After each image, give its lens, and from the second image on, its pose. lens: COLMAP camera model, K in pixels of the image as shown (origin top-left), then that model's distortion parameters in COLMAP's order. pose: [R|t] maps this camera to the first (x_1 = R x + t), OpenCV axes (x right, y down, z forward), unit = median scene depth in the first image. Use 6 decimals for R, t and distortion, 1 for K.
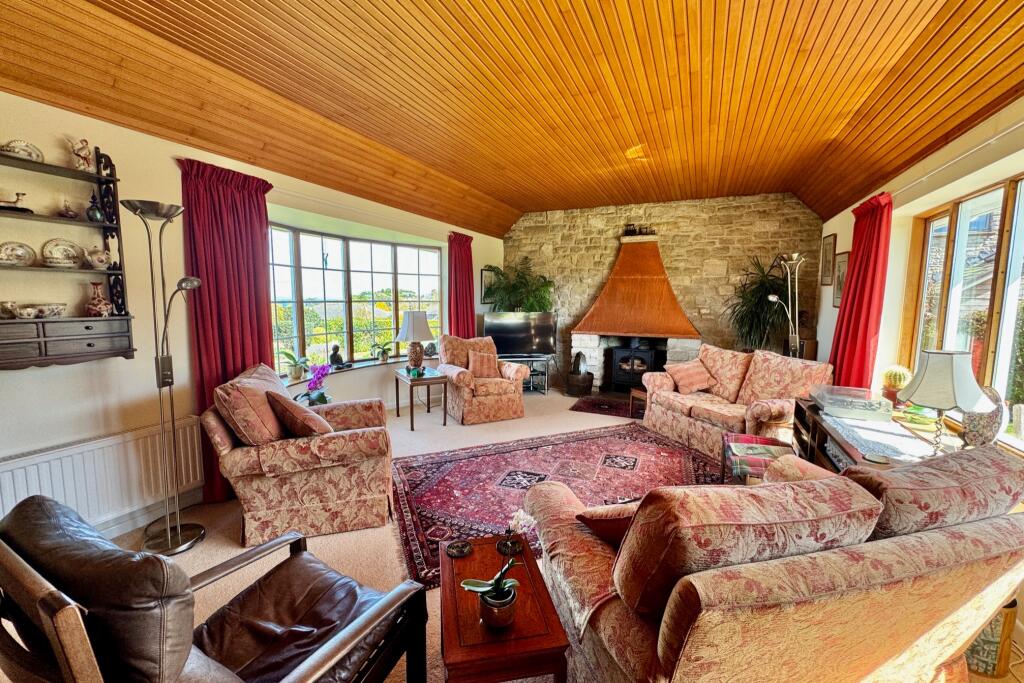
lens RADIAL K [[413.1, 0, 513.6], [0, 413.1, 340.2], [0, 0, 1]] dist [0.001333, 0.000193]
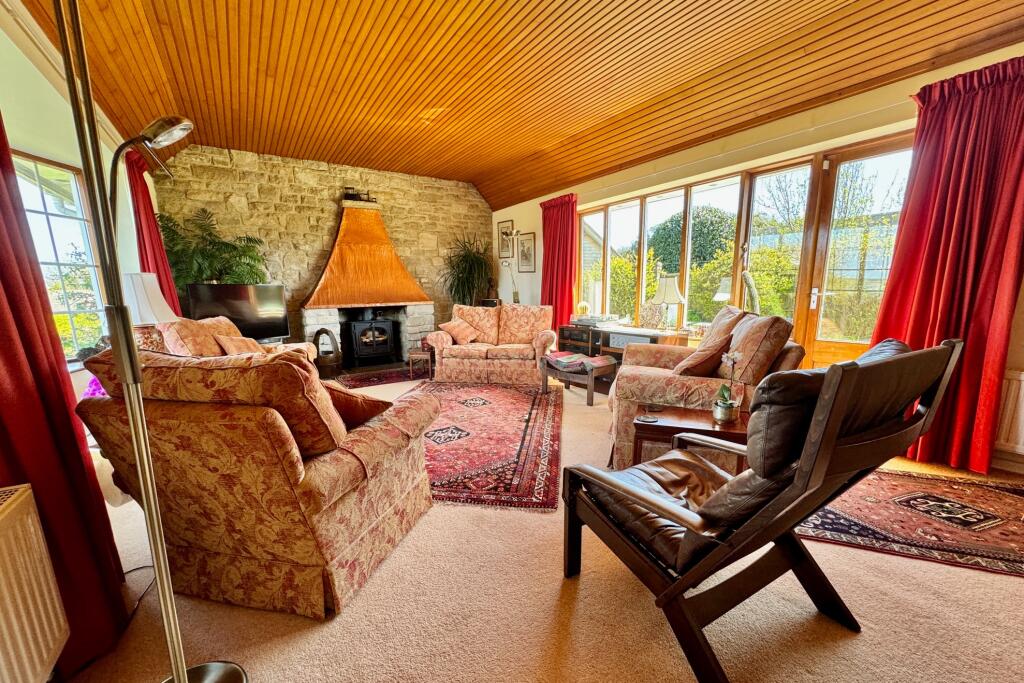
lens RADIAL K [[413.1, 0, 519.7], [0, 413.1, 371.9], [0, 0, 1]] dist [0.001333, 0.000193]
pose [[0.528380, -0.188152, 0.827897, -0.383215], [0.110977, 0.982074, 0.152363, 0.032643], [-0.841723, 0.011371, 0.539789, 0.176492]]
